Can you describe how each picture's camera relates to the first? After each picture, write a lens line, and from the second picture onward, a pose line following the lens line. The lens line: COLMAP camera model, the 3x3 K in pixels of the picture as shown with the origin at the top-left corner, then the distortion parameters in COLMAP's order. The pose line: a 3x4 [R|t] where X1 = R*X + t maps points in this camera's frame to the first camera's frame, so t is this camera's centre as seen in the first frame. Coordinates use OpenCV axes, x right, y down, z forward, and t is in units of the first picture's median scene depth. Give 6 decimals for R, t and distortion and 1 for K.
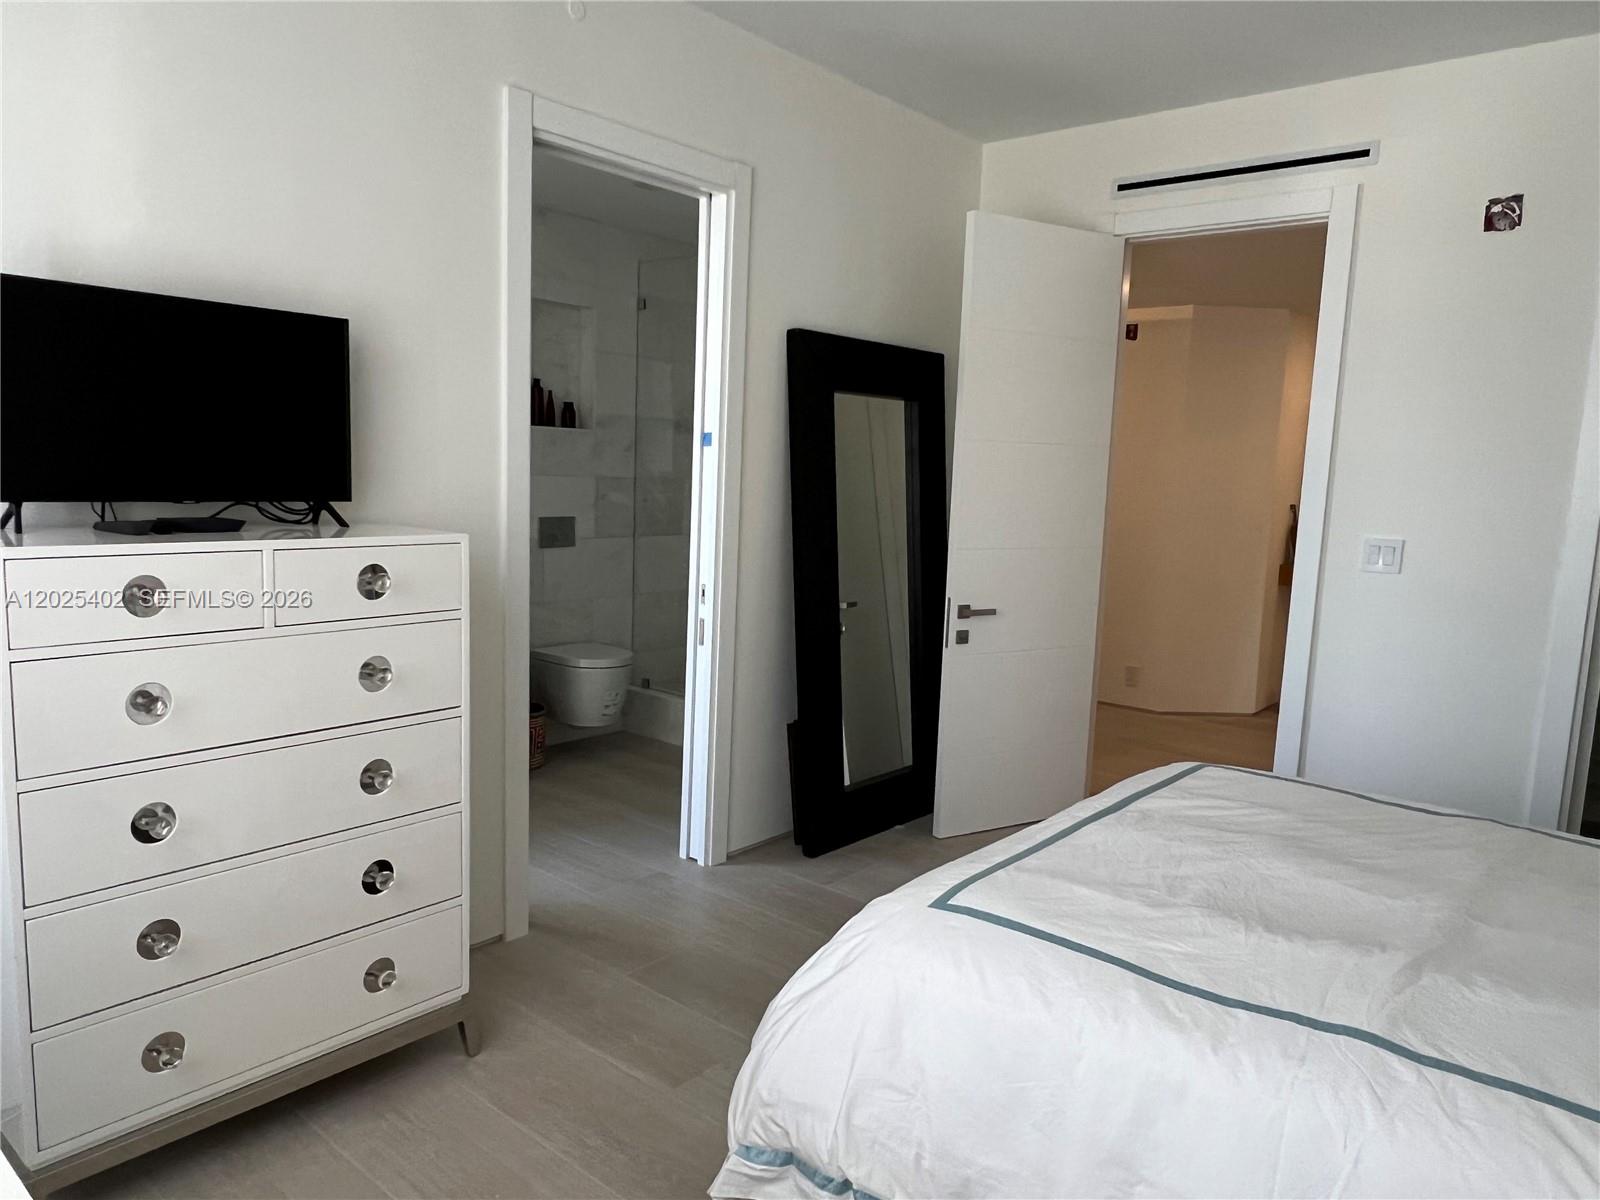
lens RADIAL K [[1086.4, 0, 795.7], [0, 1086.4, 604.6], [0, 0, 1]] dist [0.003968, 0.000324]
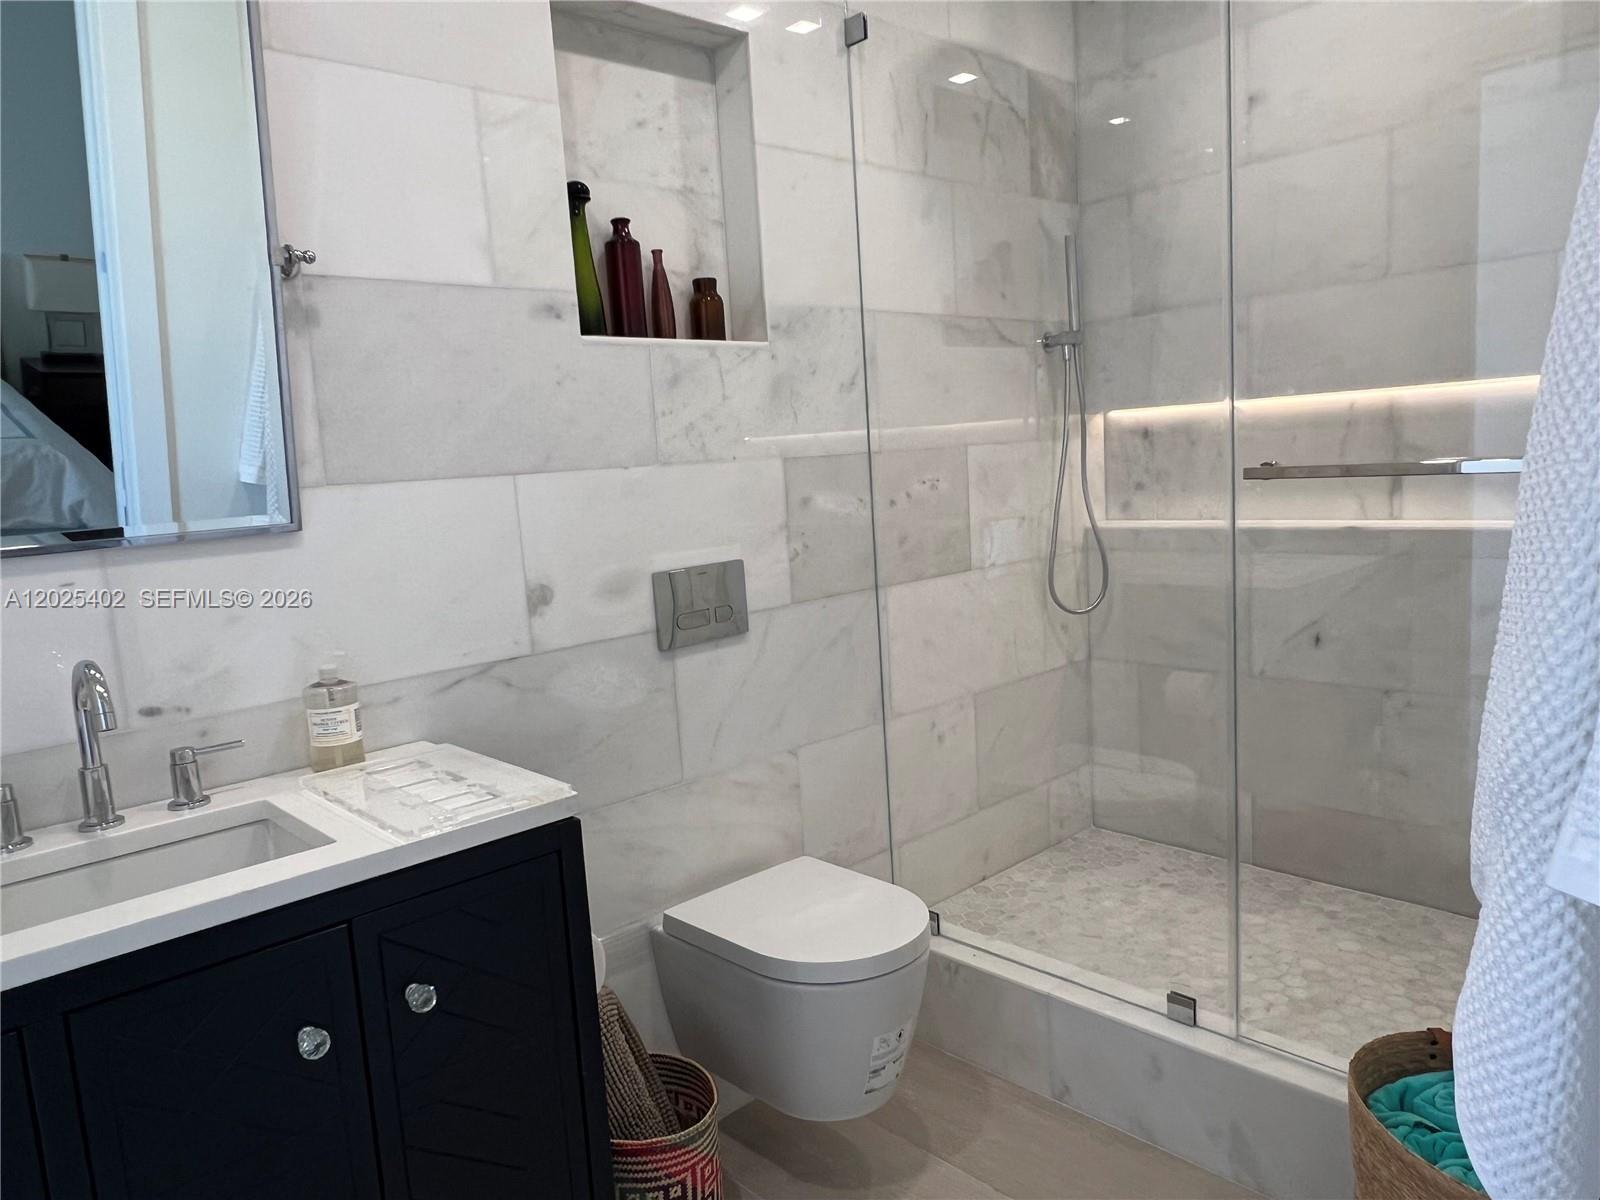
lens RADIAL K [[1086.4, 0, 800.7], [0, 1086.4, 593.5], [0, 0, 1]] dist [0.003968, 0.000324]
pose [[0.987136, -0.083995, -0.136038, -0.126293], [0.084039, 0.996448, -0.005429, -0.063932], [0.136011, -0.006074, 0.990689, 0.594087]]
